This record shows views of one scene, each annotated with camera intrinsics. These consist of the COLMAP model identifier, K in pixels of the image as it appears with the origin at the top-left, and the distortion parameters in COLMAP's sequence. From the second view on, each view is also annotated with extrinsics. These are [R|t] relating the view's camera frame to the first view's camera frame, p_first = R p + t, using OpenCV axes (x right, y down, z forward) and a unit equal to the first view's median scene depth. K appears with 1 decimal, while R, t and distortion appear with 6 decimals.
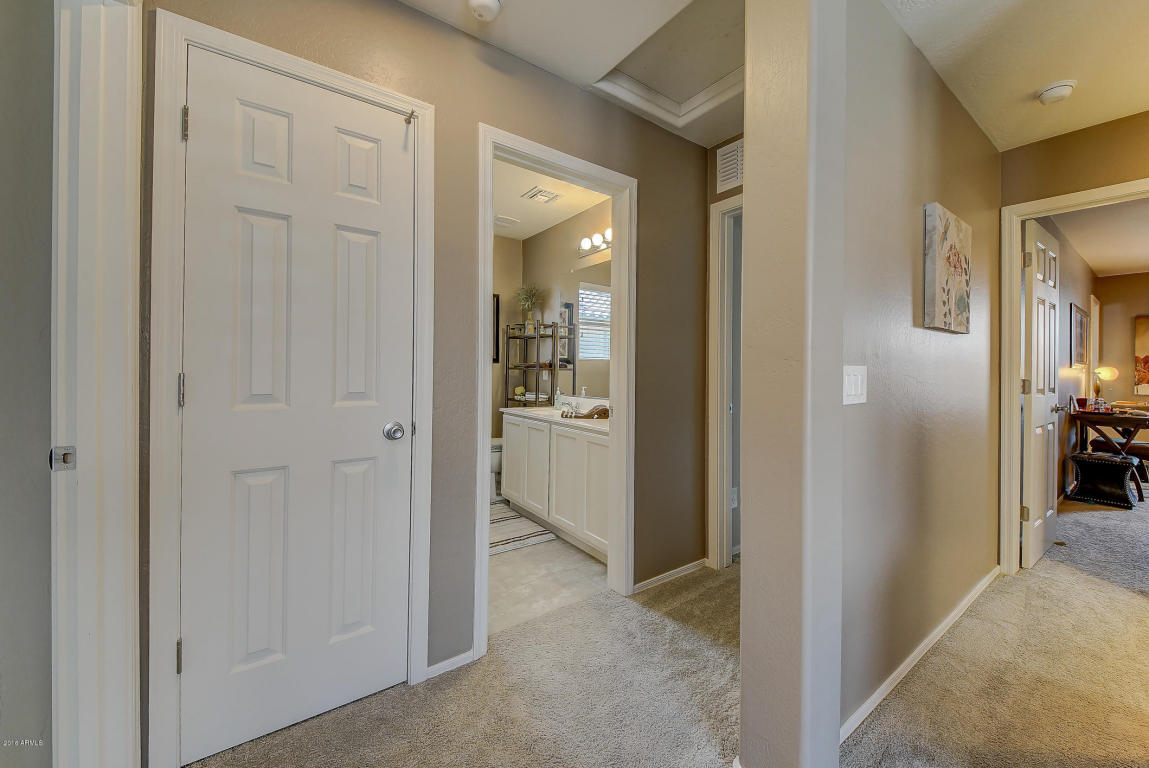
lens RADIAL K [[444.9, 0, 576.5], [0, 444.9, 369.8], [0, 0, 1]] dist [-0.023536, -0.000066]
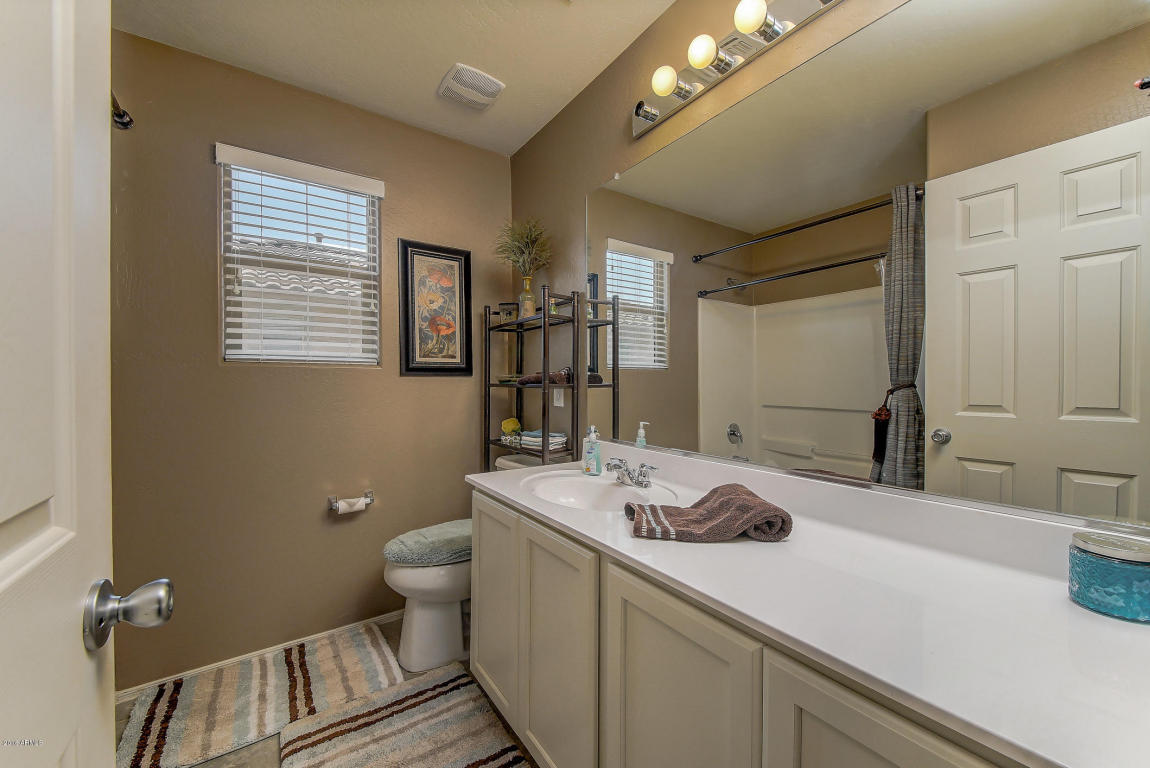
lens RADIAL K [[440.8, 0, 571.9], [0, 440.8, 383.0], [0, 0, 1]] dist [0.057011, -0.022494]
pose [[0.999854, -0.013595, 0.010360, -0.059907], [0.013603, 0.999907, -0.000726, -0.004247], [-0.010349, 0.000867, 0.999946, 0.483931]]
